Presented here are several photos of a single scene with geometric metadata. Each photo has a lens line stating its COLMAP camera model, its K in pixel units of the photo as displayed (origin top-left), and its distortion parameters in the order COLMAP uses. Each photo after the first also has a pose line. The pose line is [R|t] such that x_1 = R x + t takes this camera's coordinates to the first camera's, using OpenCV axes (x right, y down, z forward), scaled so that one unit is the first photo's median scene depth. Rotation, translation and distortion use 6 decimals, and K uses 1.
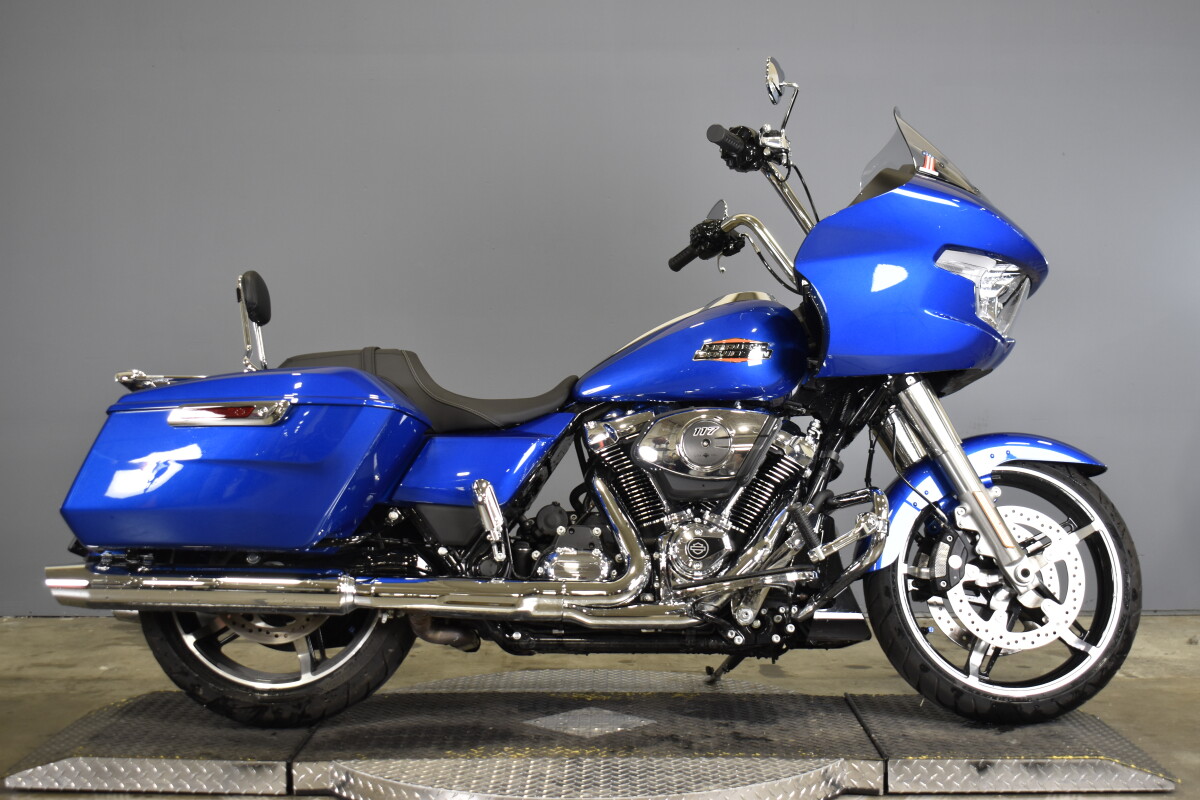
lens RADIAL K [[1703.4, 0, 600.0], [0, 1703.4, 400.0], [0, 0, 1]] dist [-0.010567, 0.000954]
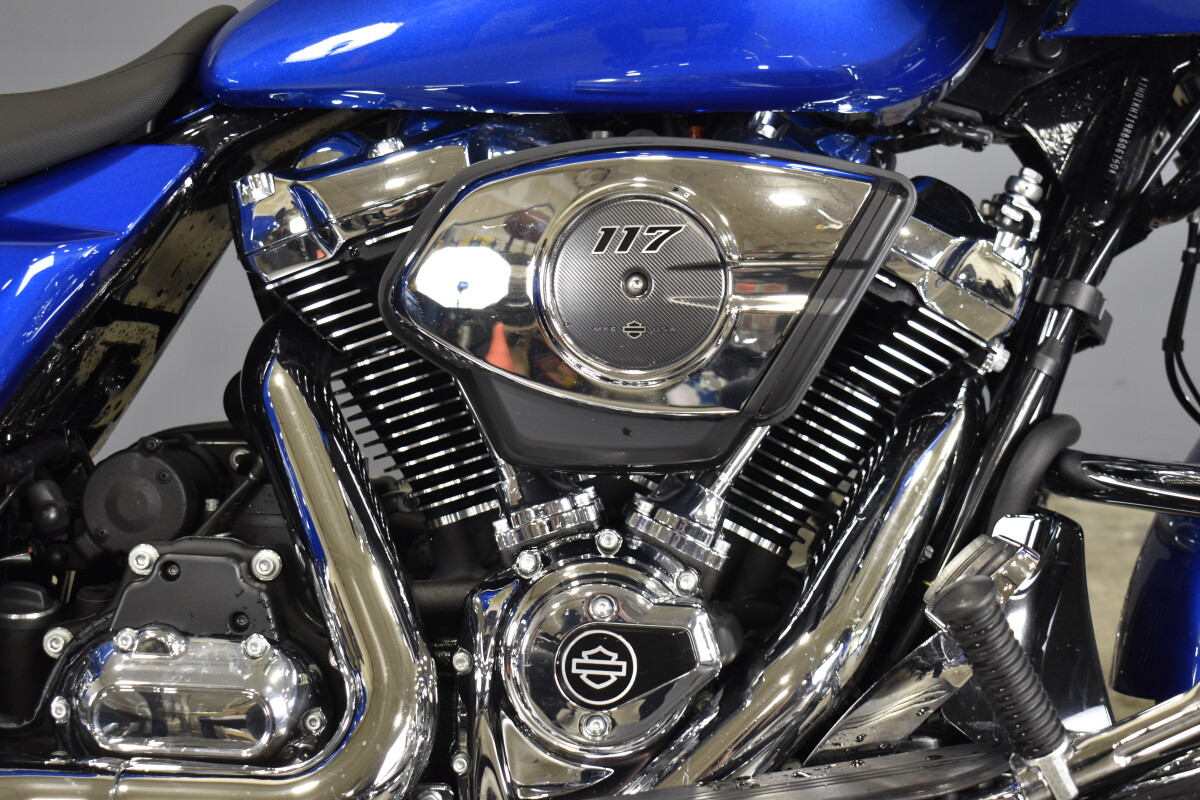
lens RADIAL K [[2124.6, 0, 600.0], [0, 2124.6, 400.0], [0, 0, 1]] dist [0.002337, -0.059334]
pose [[0.999806, 0.012206, -0.015469, 0.060048], [-0.008747, 0.978375, 0.206655, -0.025719], [0.017657, -0.206480, 0.978291, 0.645045]]
